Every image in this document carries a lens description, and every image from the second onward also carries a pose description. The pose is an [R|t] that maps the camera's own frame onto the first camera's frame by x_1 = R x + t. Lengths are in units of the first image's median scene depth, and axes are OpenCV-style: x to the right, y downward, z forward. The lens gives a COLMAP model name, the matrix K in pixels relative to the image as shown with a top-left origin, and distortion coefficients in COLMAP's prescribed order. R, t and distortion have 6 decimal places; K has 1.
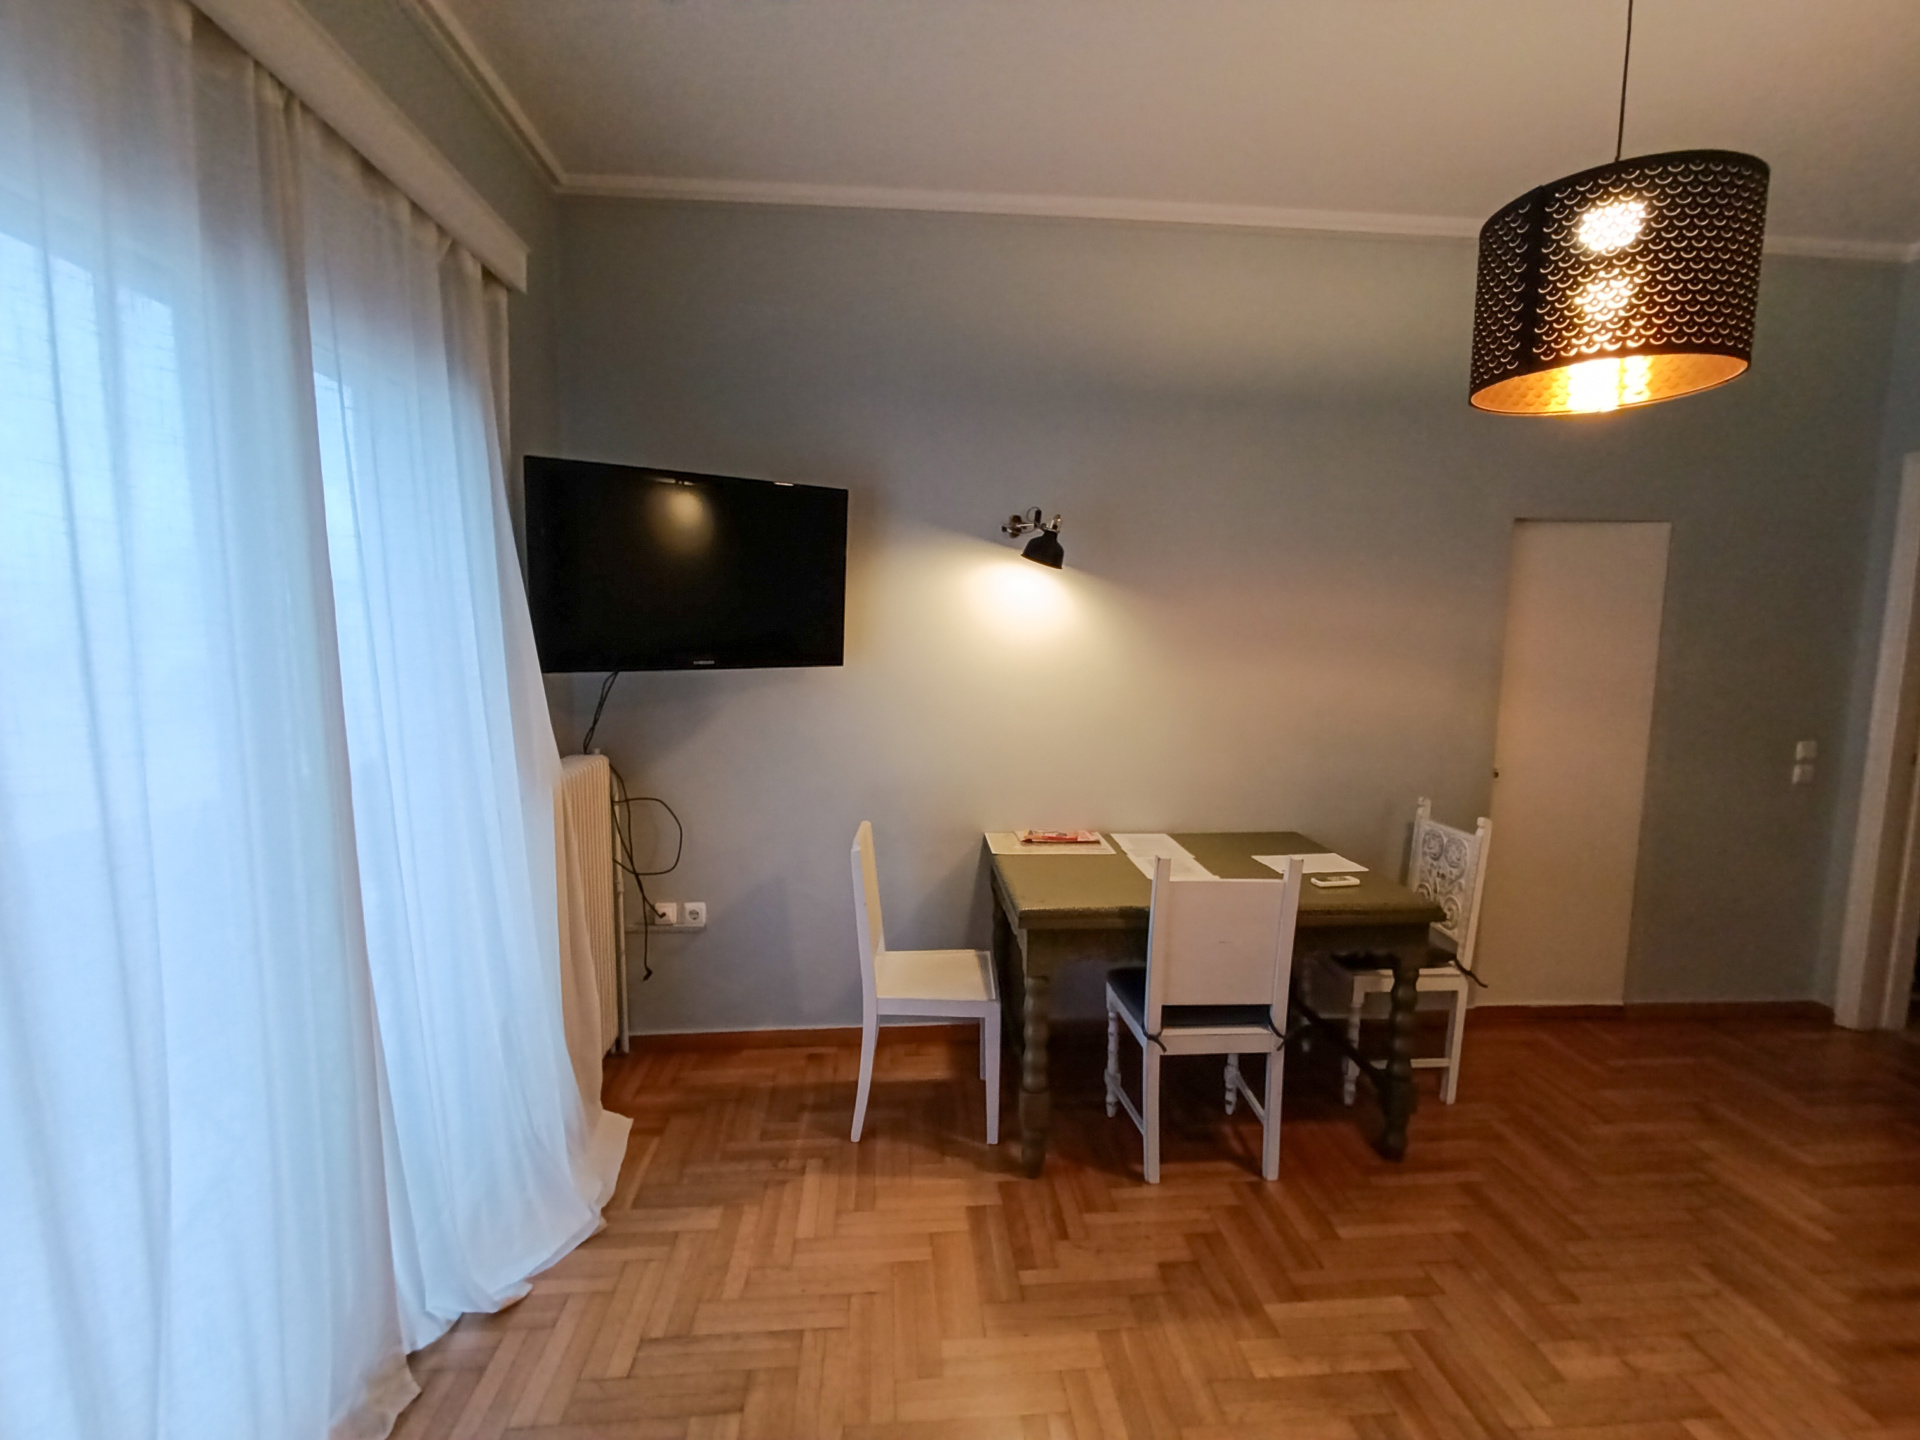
lens RADIAL K [[881.0, 0, 963.4], [0, 881.0, 736.3], [0, 0, 1]] dist [0.000195, 0.003796]
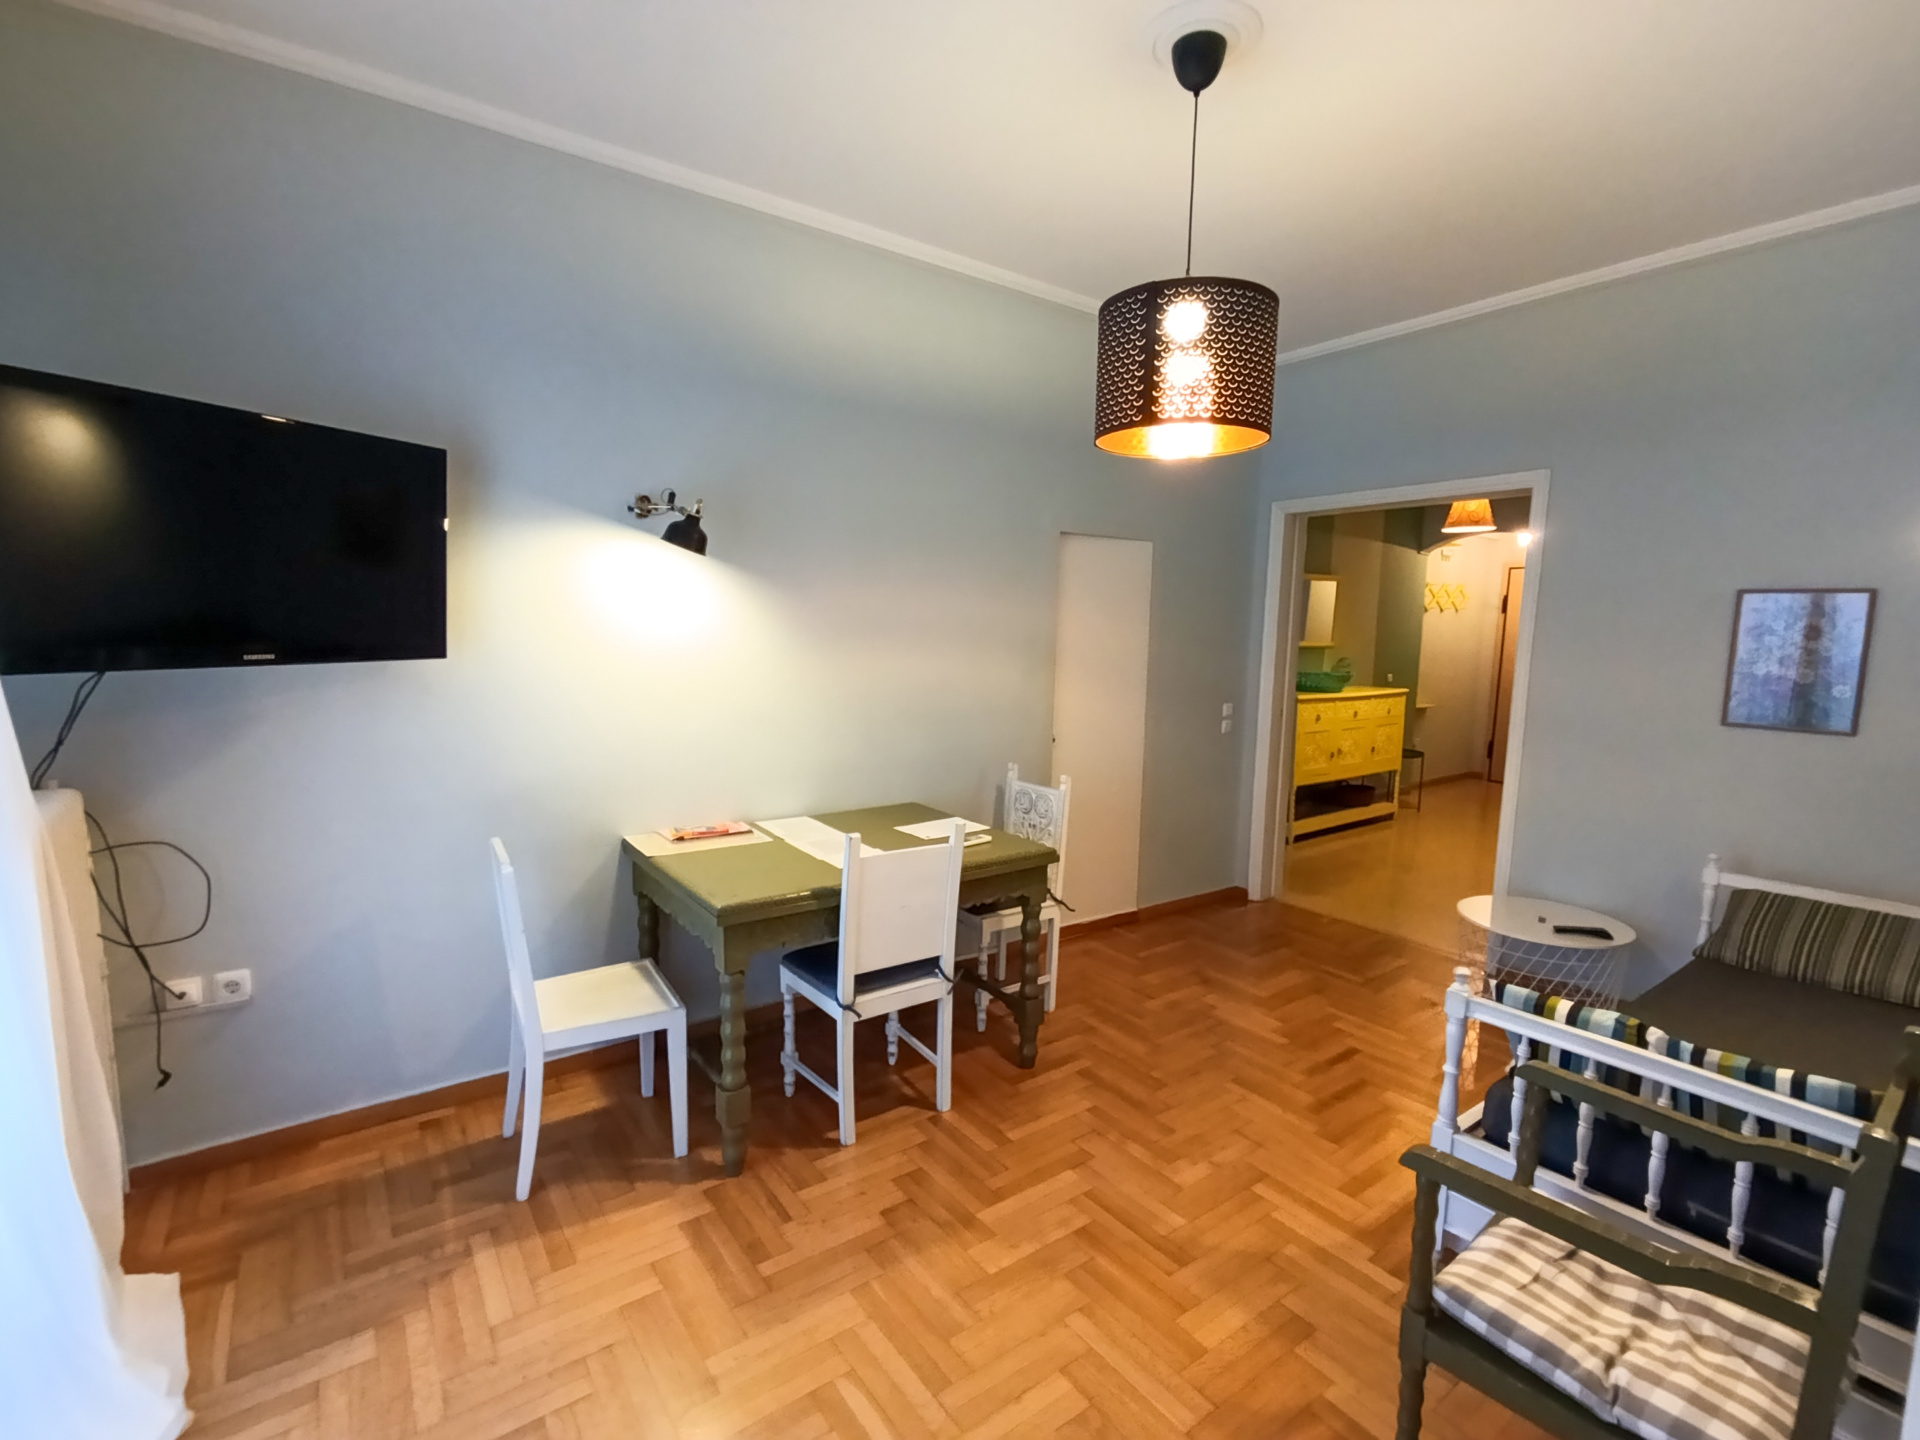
lens RADIAL K [[881.0, 0, 963.4], [0, 881.0, 736.3], [0, 0, 1]] dist [0.000195, 0.003796]
pose [[0.857460, -0.059077, 0.511147, -0.168771], [0.049833, 0.998252, 0.031780, -0.008136], [-0.512131, -0.001778, 0.858905, 0.021112]]
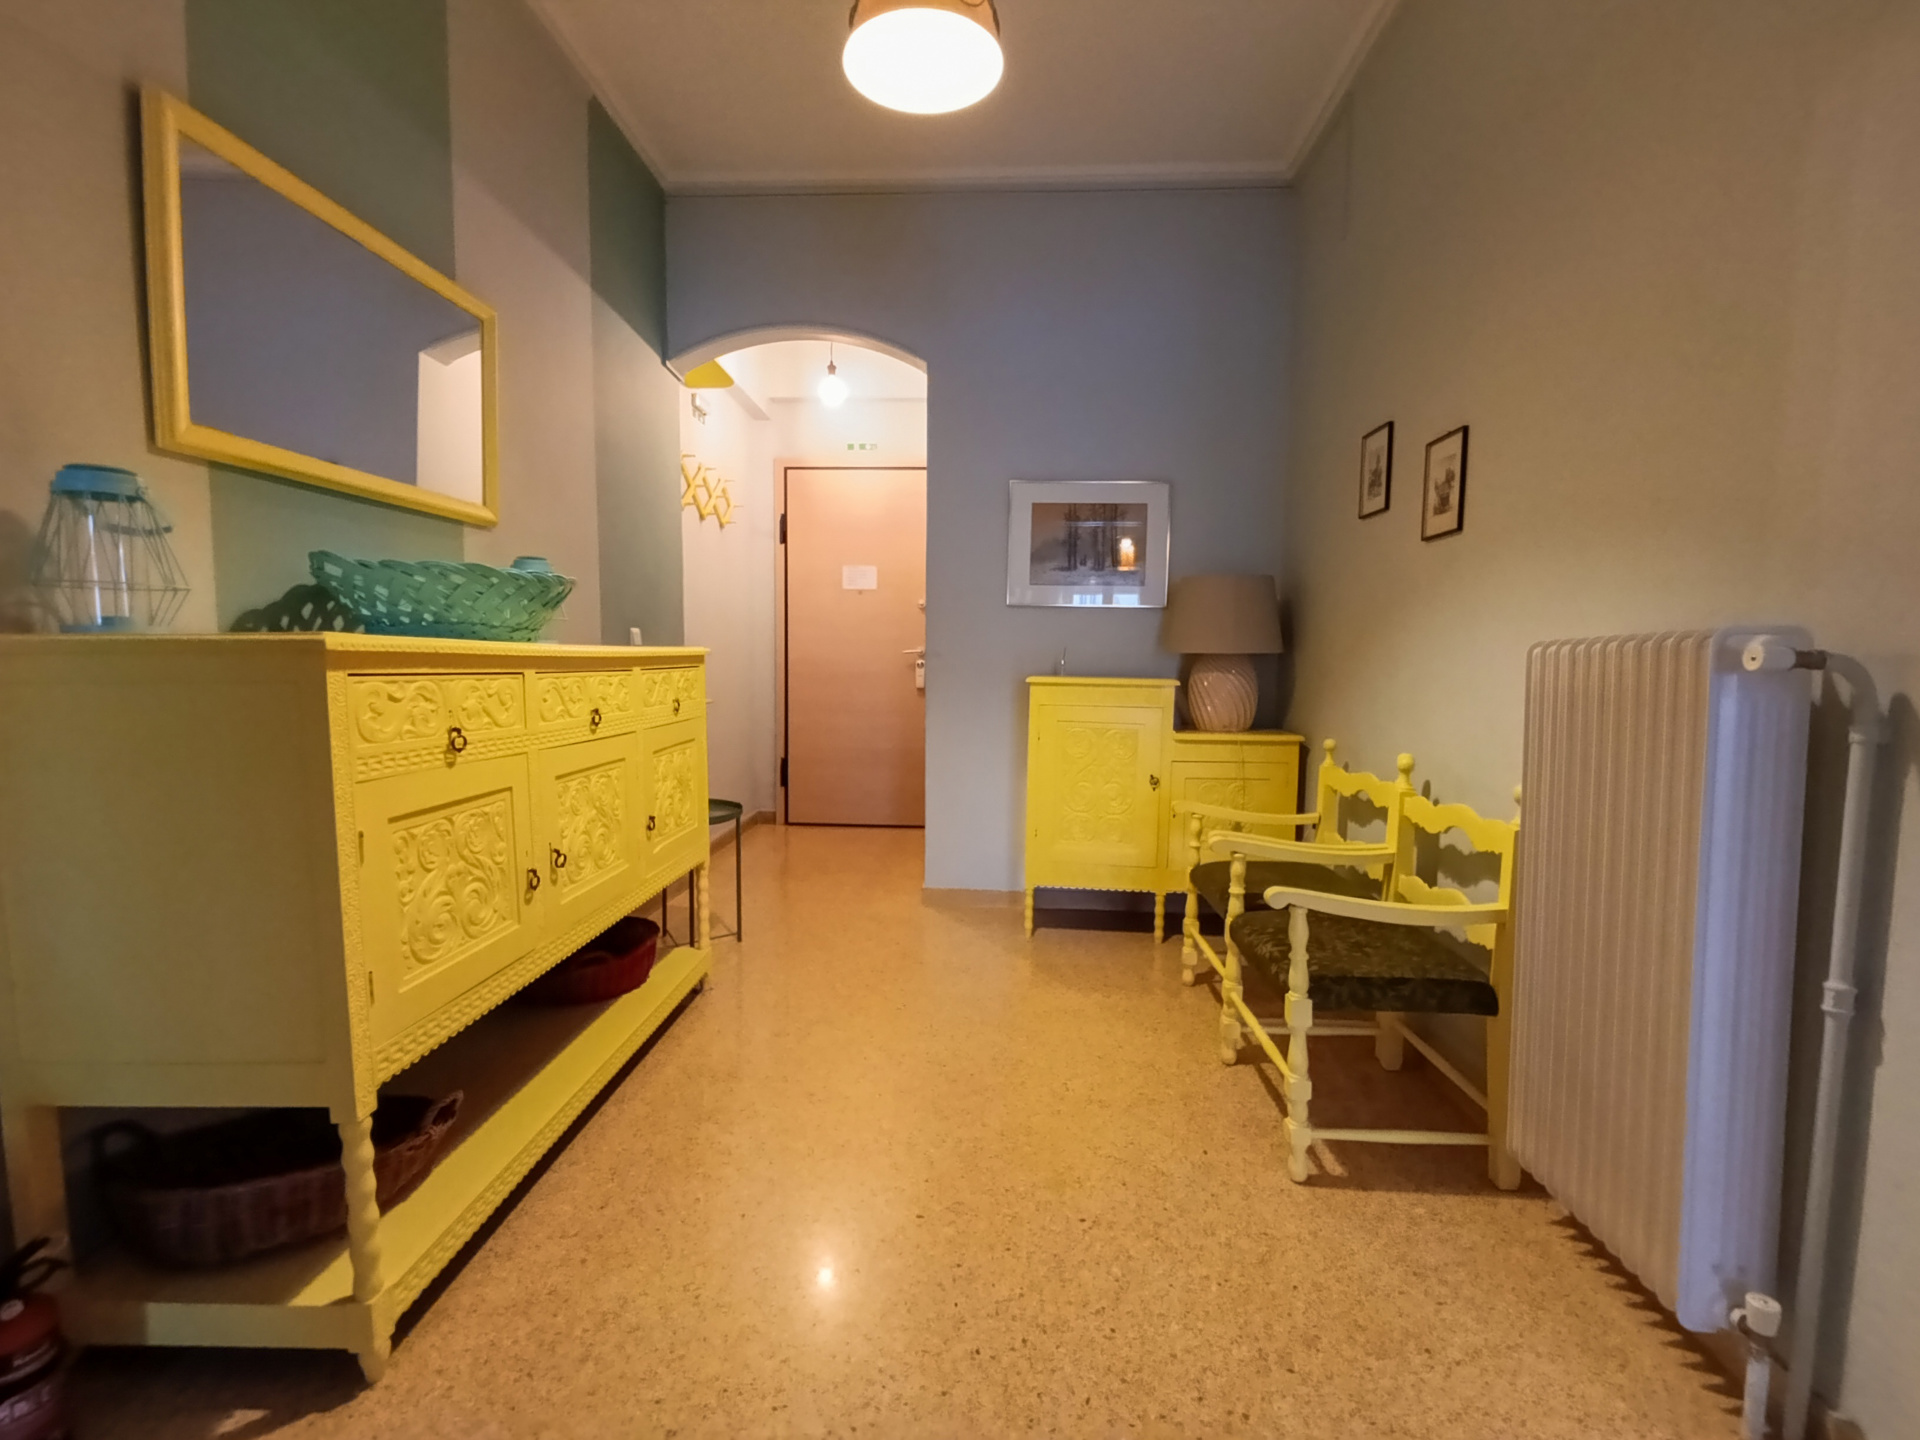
lens RADIAL K [[881.0, 0, 963.4], [0, 881.0, 736.3], [0, 0, 1]] dist [0.000195, 0.003796]
pose [[0.144087, -0.094189, 0.985072, 0.895758], [0.107240, 0.991083, 0.079078, 0.034119], [-0.983737, 0.094245, 0.152903, 0.818860]]
